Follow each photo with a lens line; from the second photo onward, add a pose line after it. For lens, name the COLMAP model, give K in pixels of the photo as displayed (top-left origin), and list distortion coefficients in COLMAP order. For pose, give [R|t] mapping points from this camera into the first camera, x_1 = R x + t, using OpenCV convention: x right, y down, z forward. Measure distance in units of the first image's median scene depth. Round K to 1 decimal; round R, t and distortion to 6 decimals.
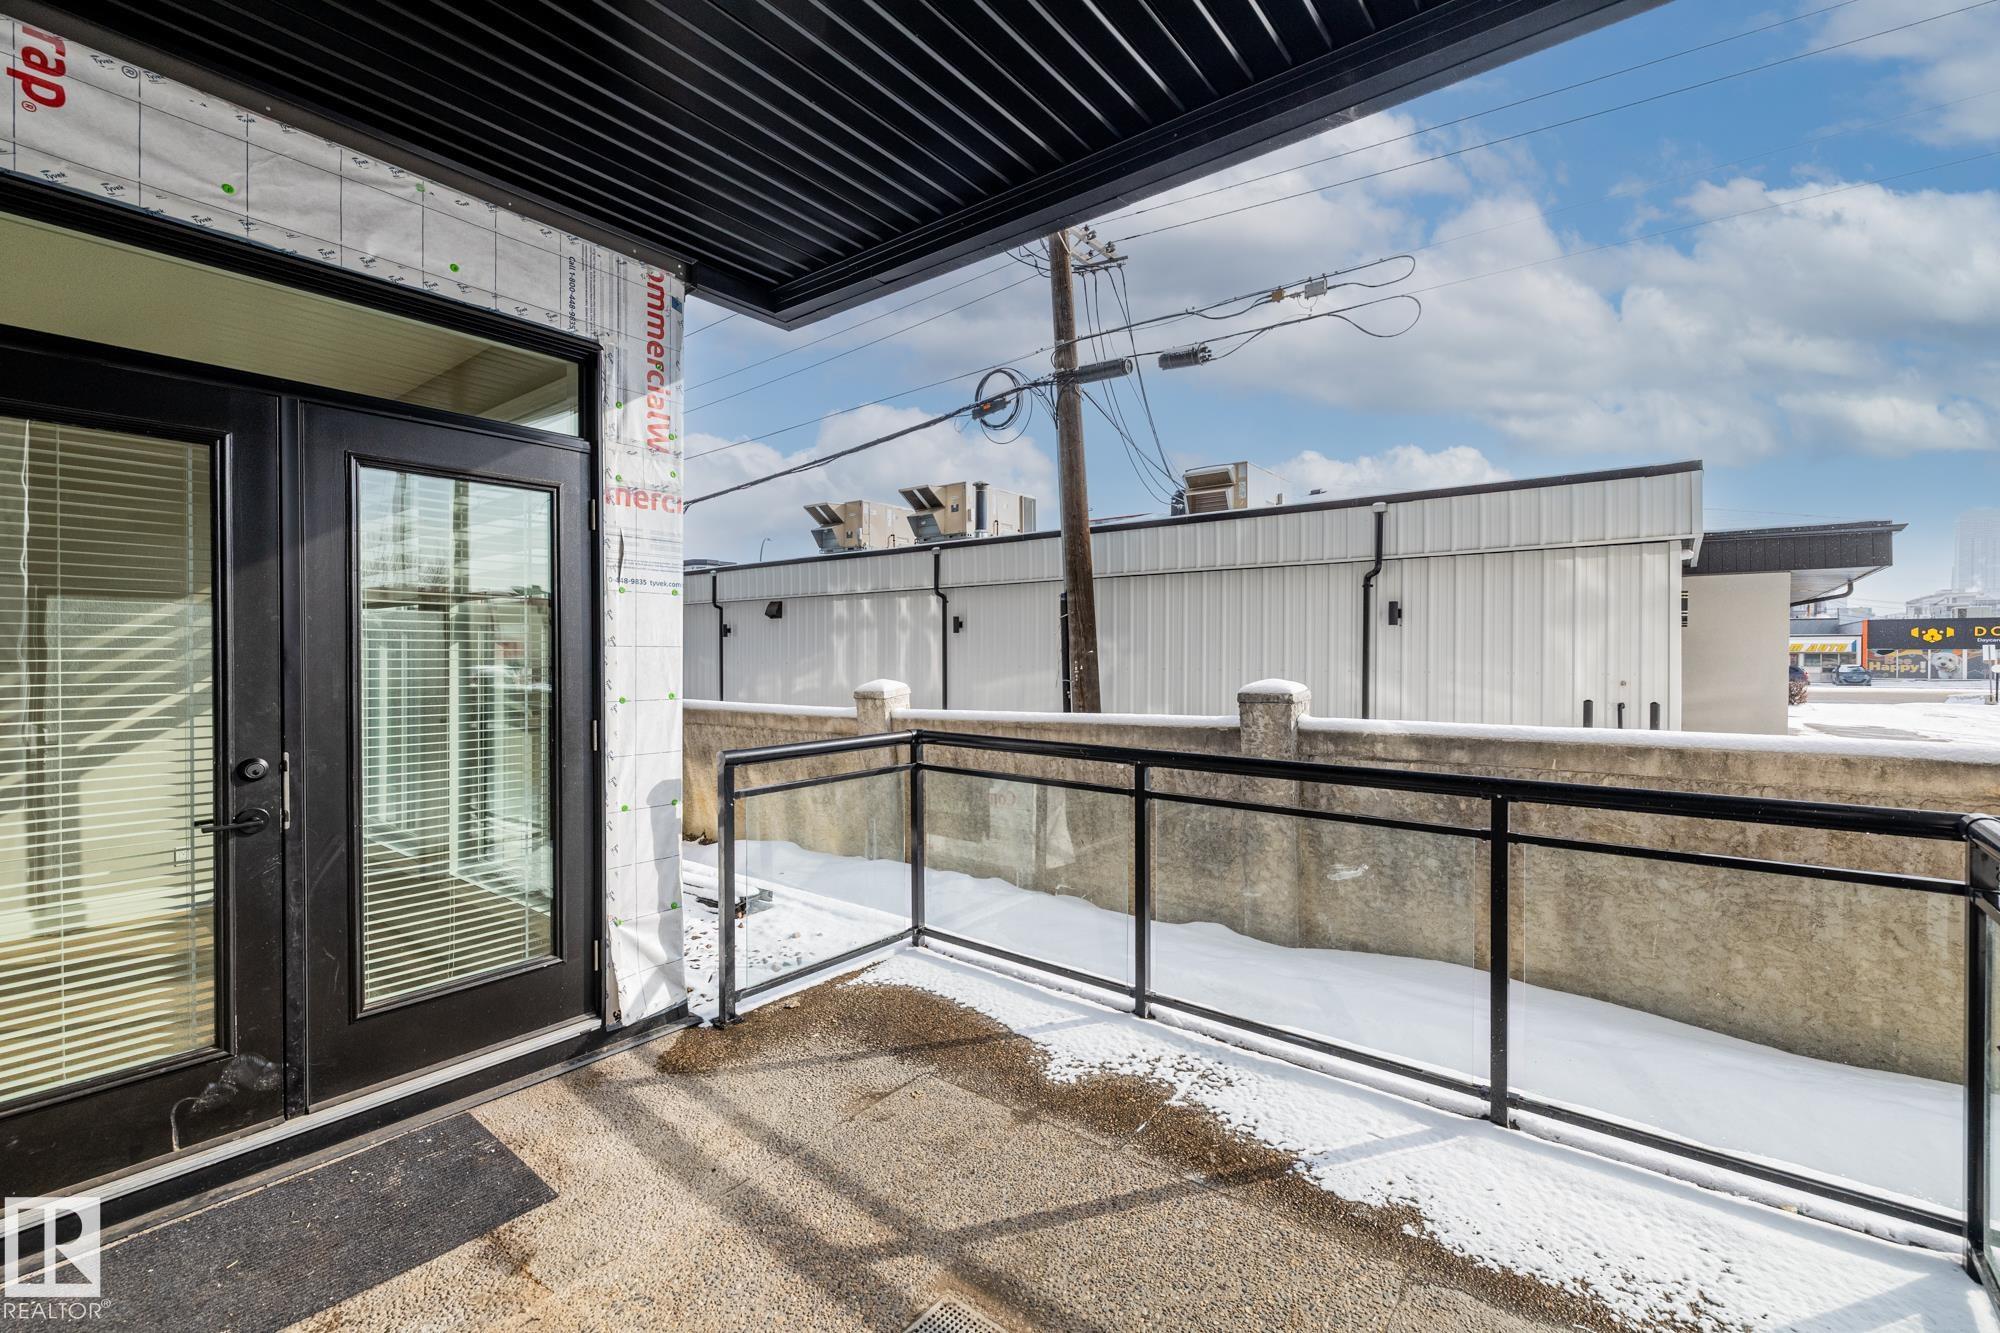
lens RADIAL K [[825.0, 0, 1015.2], [0, 825.0, 643.4], [0, 0, 1]] dist [-0.000075, -0.000338]
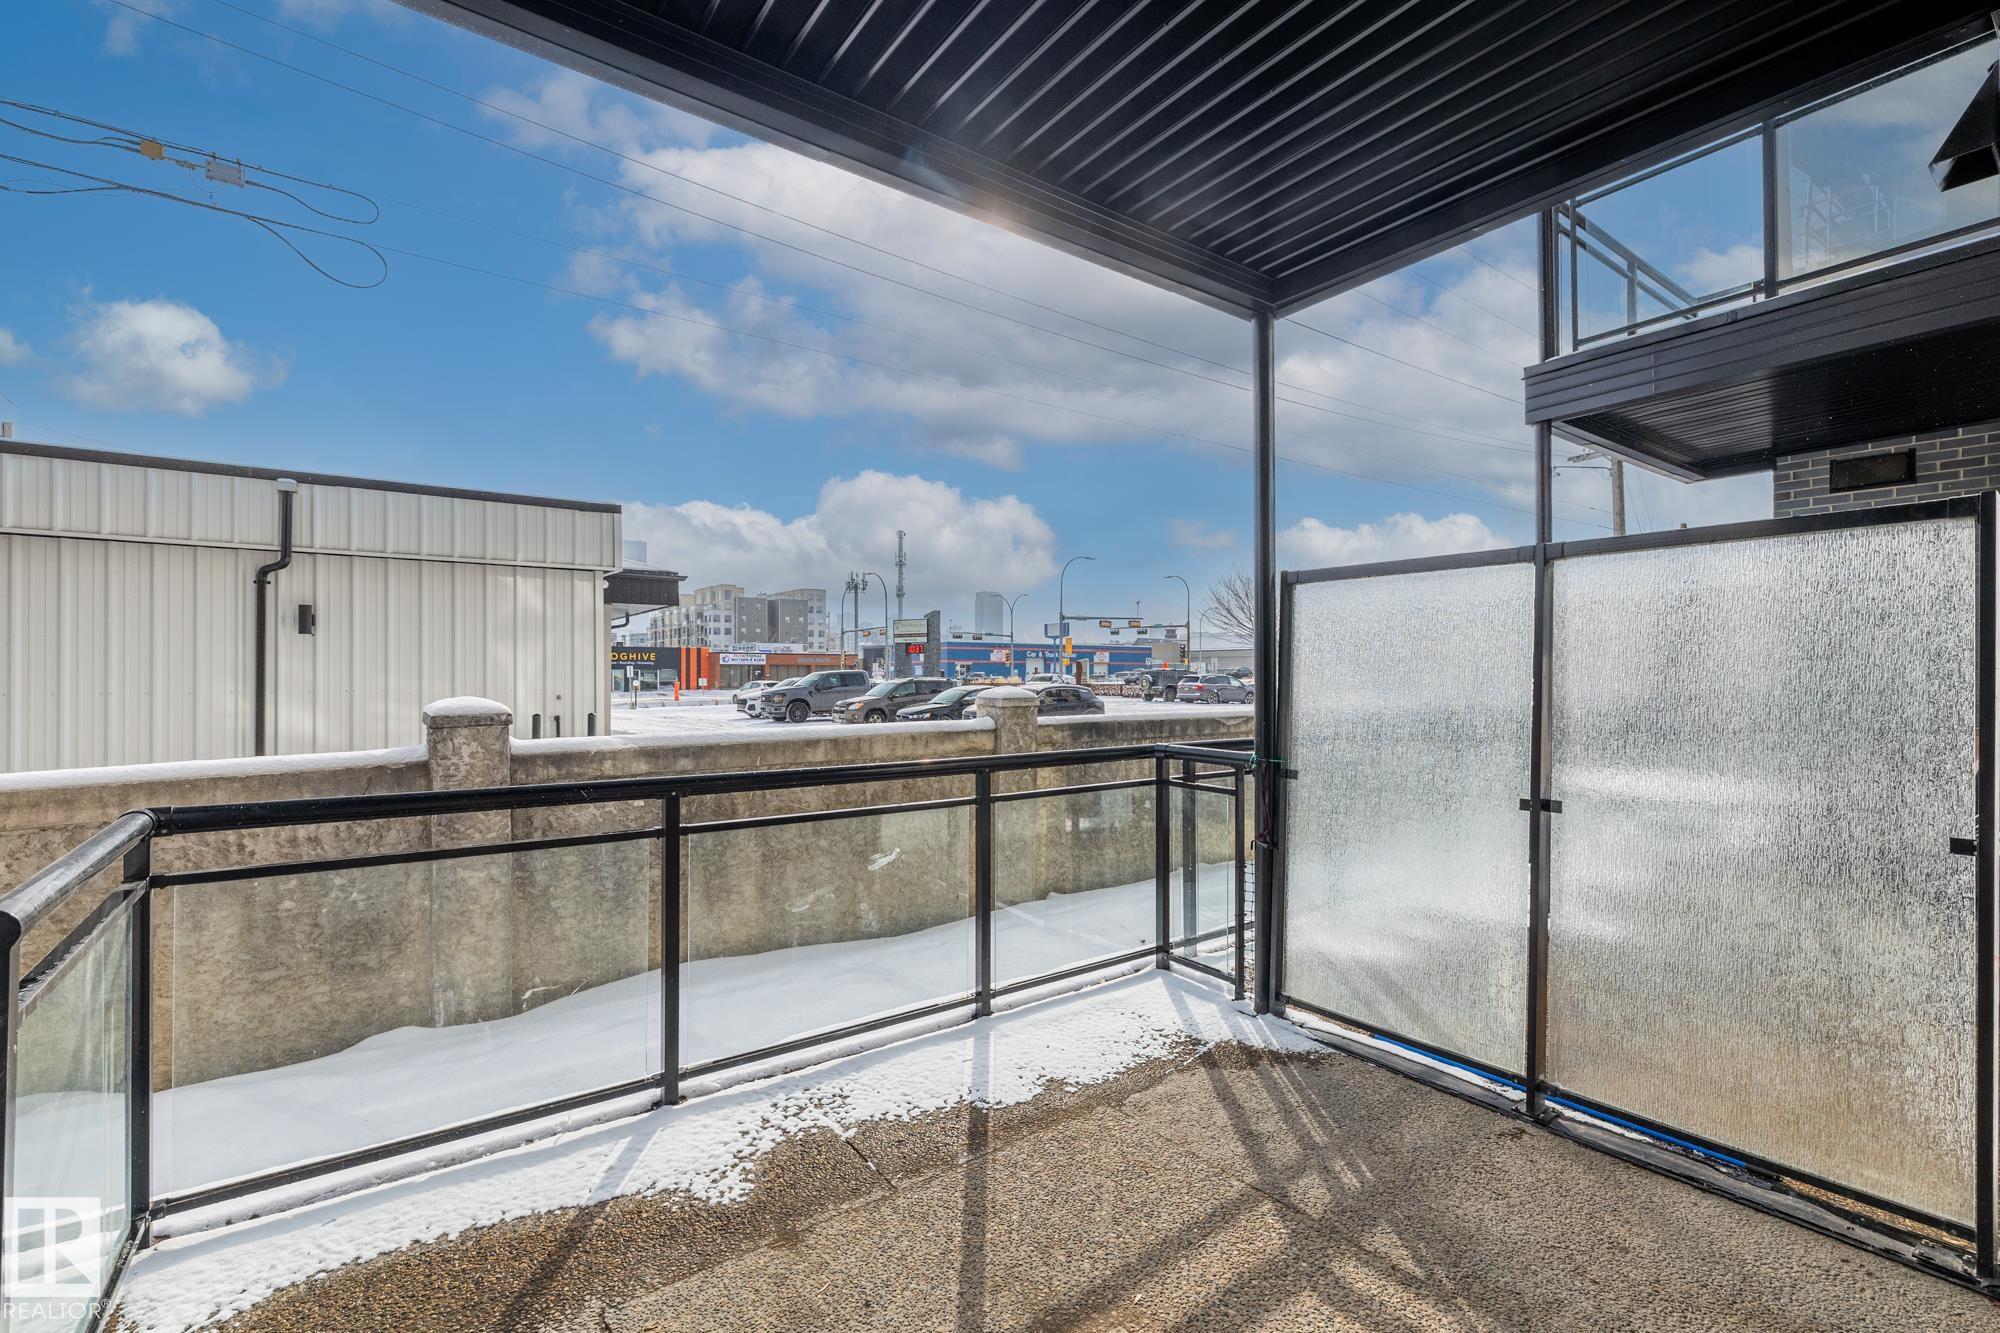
lens RADIAL K [[843.9, 0, 1002.6], [0, 843.9, 651.3], [0, 0, 1]] dist [-0.000360, 0.000180]
pose [[0.298421, 0.023875, 0.954136, -0.382925], [-0.012544, 0.999699, -0.021092, 0.011230], [-0.954352, -0.005674, 0.298631, 0.300894]]
